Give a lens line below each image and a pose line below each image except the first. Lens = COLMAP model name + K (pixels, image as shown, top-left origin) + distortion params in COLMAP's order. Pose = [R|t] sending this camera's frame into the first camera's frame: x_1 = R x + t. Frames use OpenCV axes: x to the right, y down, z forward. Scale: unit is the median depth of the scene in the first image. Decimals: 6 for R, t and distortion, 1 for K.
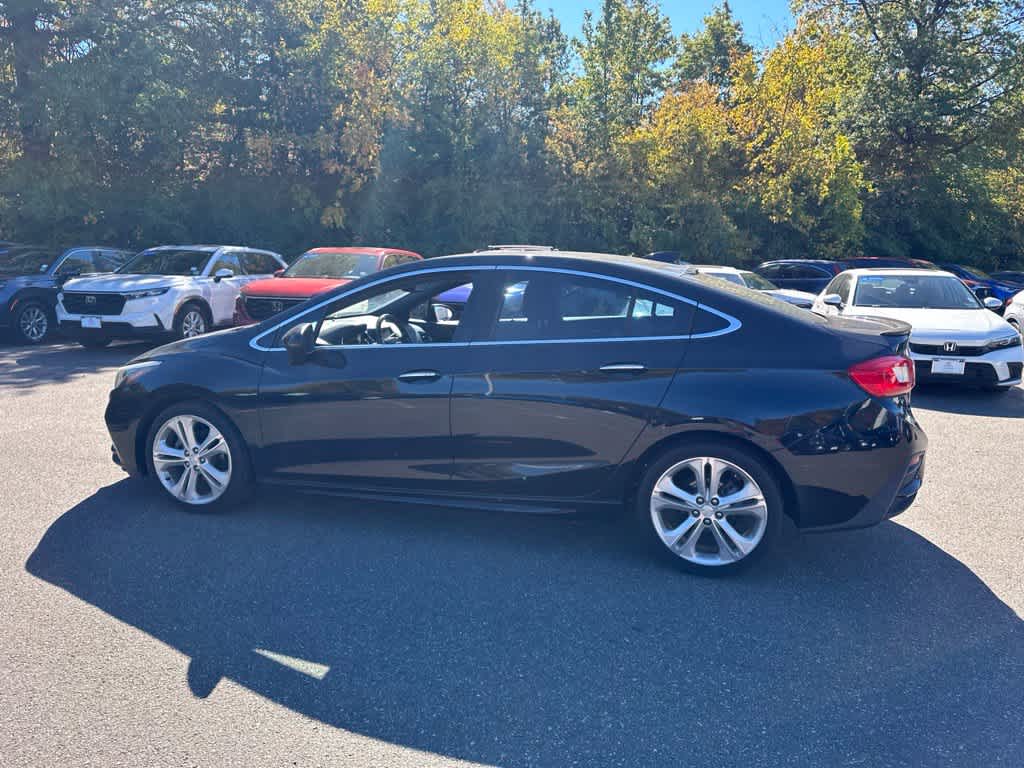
lens RADIAL K [[712.0, 0, 513.7], [0, 712.0, 380.1], [0, 0, 1]] dist [0.018649, -0.025918]
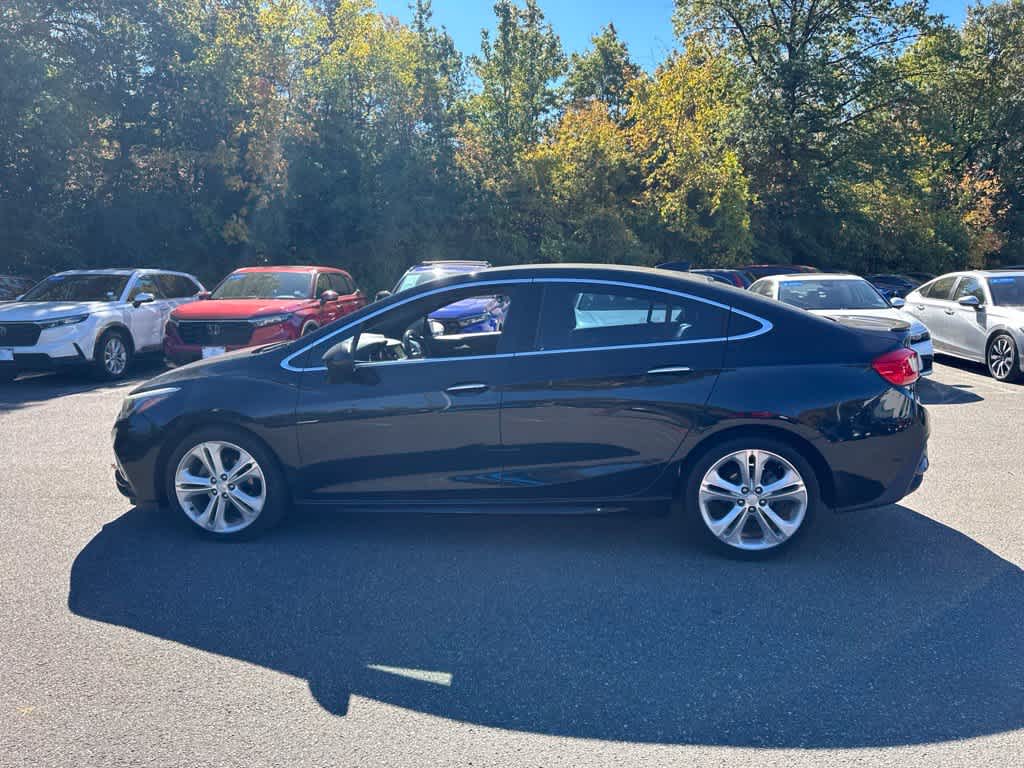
lens RADIAL K [[712.0, 0, 513.1], [0, 712.0, 389.1], [0, 0, 1]] dist [0.018649, -0.025918]
pose [[0.988887, -0.048422, 0.140560, -0.075027], [0.049687, 0.998750, -0.005501, 0.001528], [-0.140117, 0.012424, 0.990057, -0.006489]]
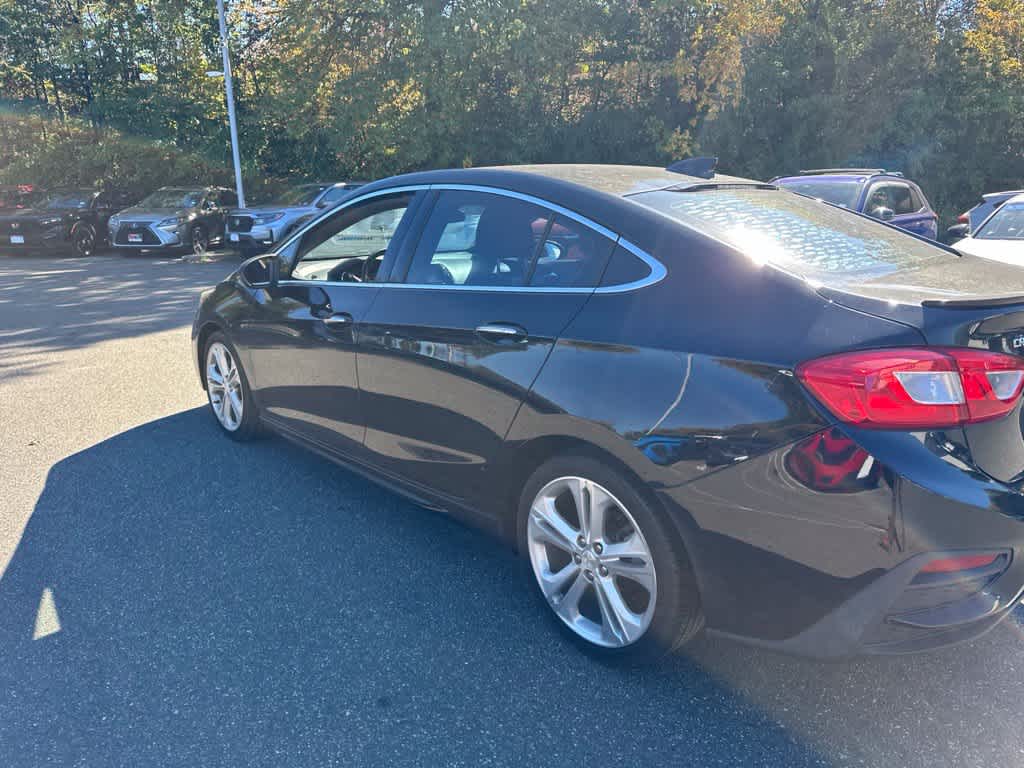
lens RADIAL K [[712.0, 0, 516.3], [0, 712.0, 371.8], [0, 0, 1]] dist [0.018649, -0.025918]
pose [[0.851609, 0.107256, -0.513087, 0.173490], [-0.068907, 0.993254, 0.093259, -0.013944], [0.519628, -0.044065, 0.853255, 0.136621]]
